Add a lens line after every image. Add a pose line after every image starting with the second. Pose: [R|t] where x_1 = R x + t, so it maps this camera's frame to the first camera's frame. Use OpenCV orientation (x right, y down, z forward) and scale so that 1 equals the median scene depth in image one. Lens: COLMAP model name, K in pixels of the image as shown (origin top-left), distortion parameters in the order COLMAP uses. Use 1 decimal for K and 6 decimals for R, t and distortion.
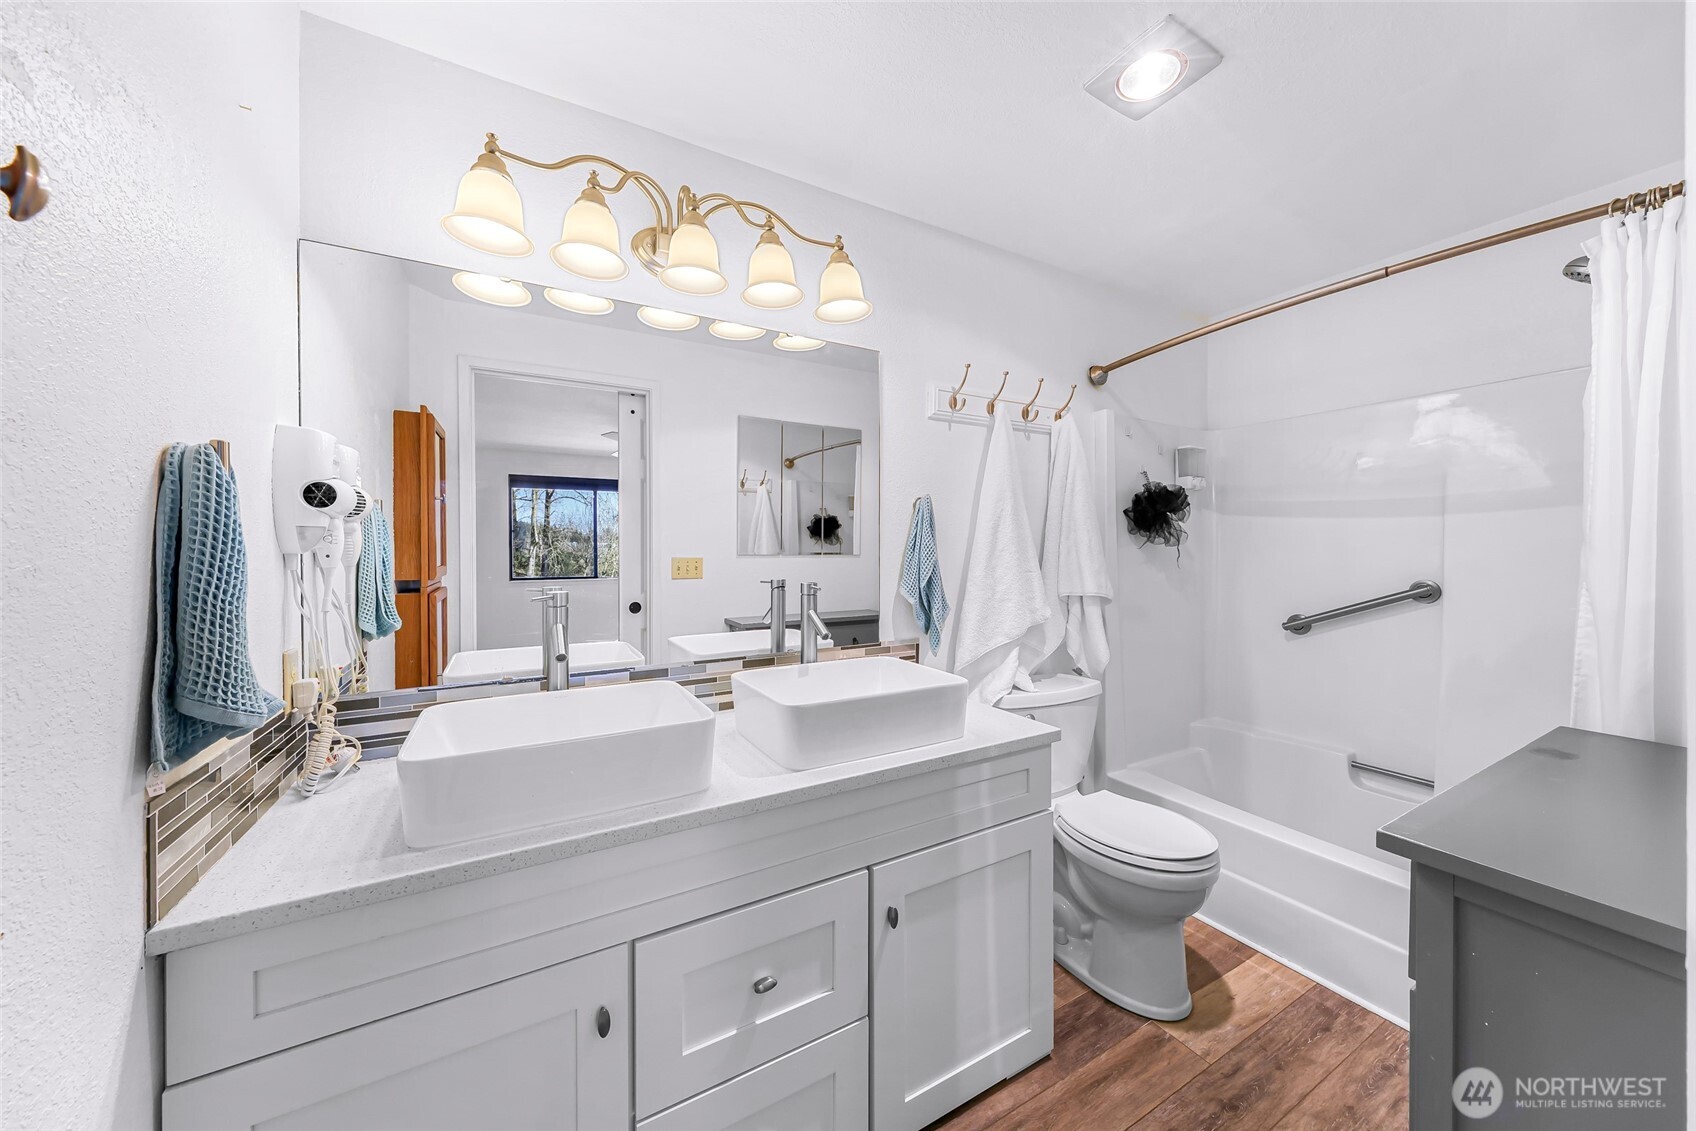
lens RADIAL K [[593.9, 0, 848.0], [0, 593.9, 565.5], [0, 0, 1]] dist [0.000613, 0.000071]
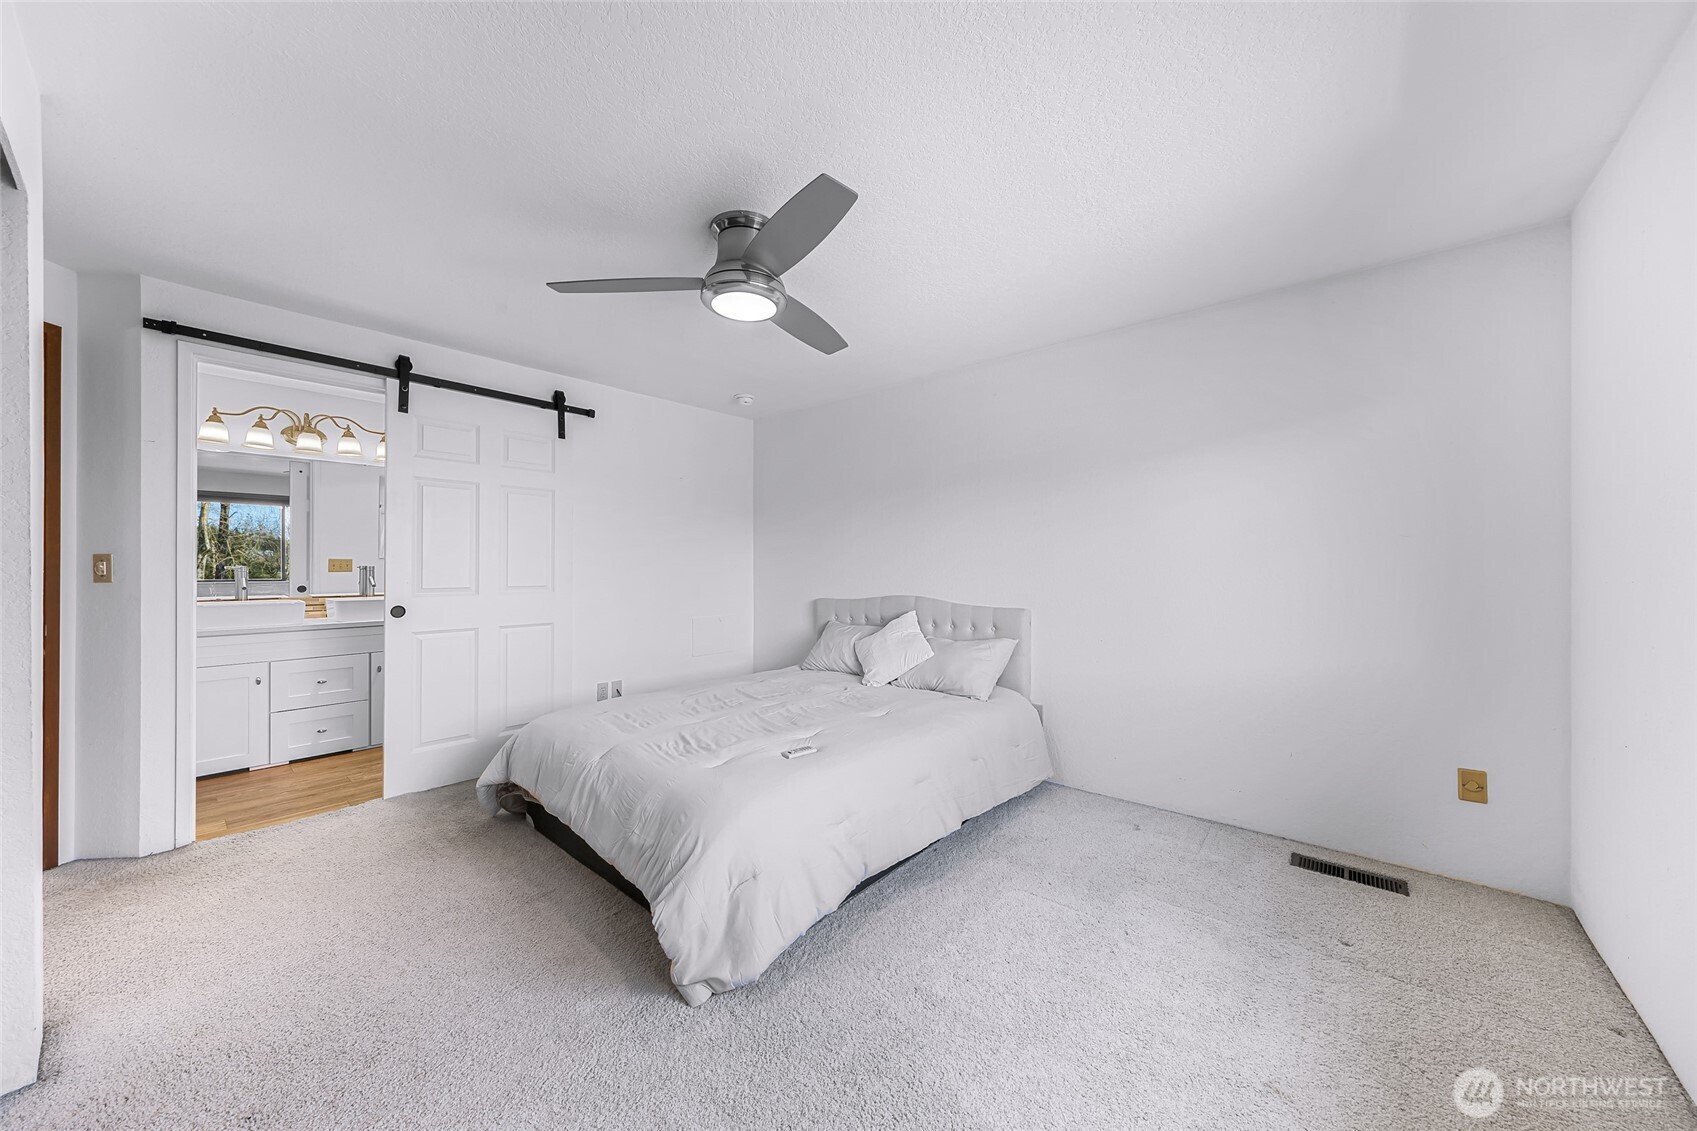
lens RADIAL K [[594.2, 0, 848.5], [0, 594.2, 565.5], [0, 0, 1]] dist [0.000613, 0.000071]
pose [[0.942133, -0.002642, 0.335229, 1.064724], [0.008443, 0.999839, -0.015848, 0.089062], [-0.335133, 0.017762, 0.942003, -2.193379]]
